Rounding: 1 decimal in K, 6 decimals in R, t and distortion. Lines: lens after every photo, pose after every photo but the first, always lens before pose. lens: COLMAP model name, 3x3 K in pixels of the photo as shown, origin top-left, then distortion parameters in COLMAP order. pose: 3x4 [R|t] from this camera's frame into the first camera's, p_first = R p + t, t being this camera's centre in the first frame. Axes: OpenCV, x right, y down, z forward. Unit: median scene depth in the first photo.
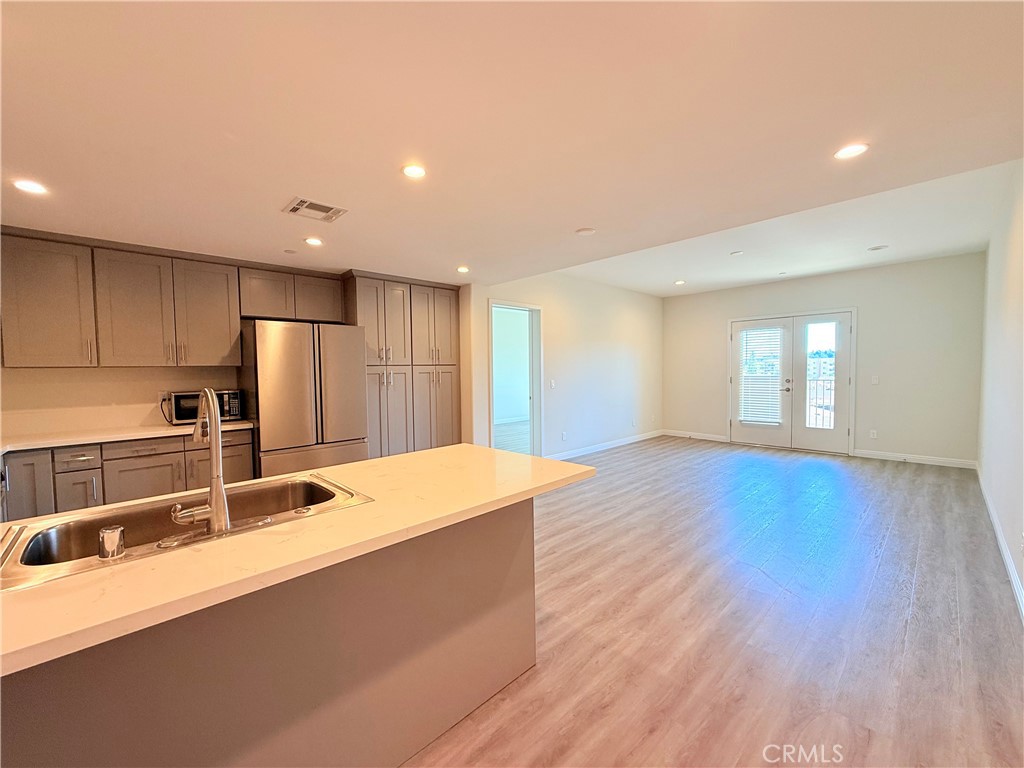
lens RADIAL K [[415.5, 0, 509.0], [0, 415.5, 384.2], [0, 0, 1]] dist [-0.009412, 0.000158]
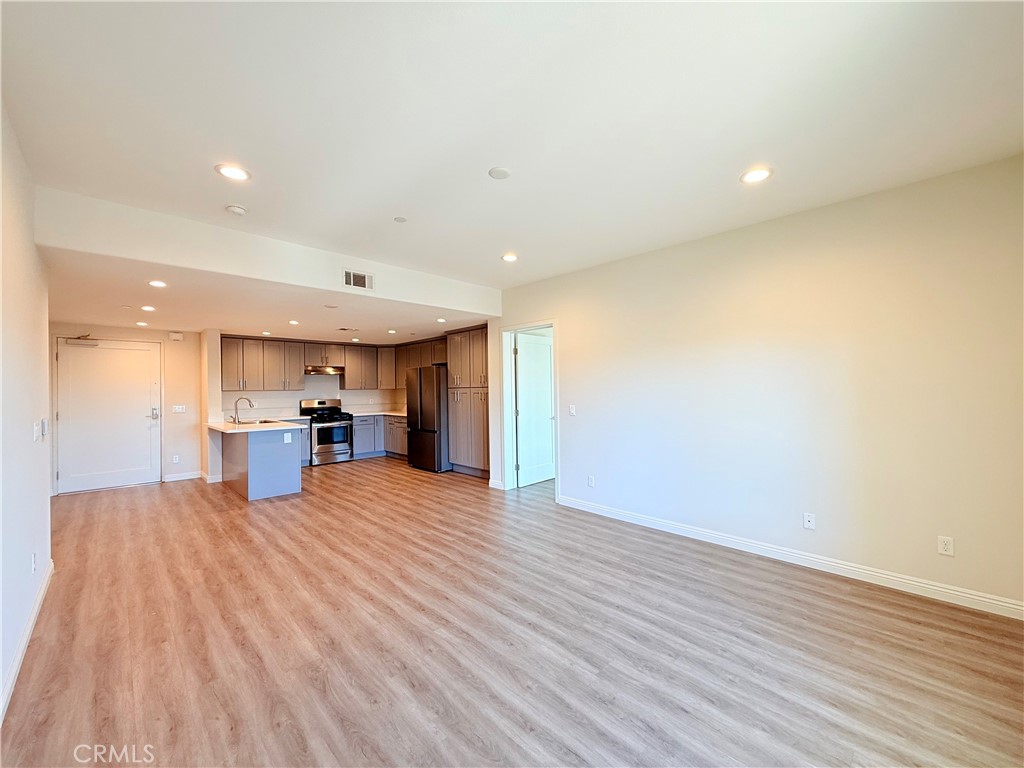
lens RADIAL K [[415.5, 0, 509.1], [0, 415.5, 387.1], [0, 0, 1]] dist [-0.009412, 0.000158]
pose [[0.010861, 0.013212, -0.999854, 1.391427], [-0.031232, 0.999429, 0.012868, -0.079849], [0.999453, 0.031087, 0.011268, 1.326957]]
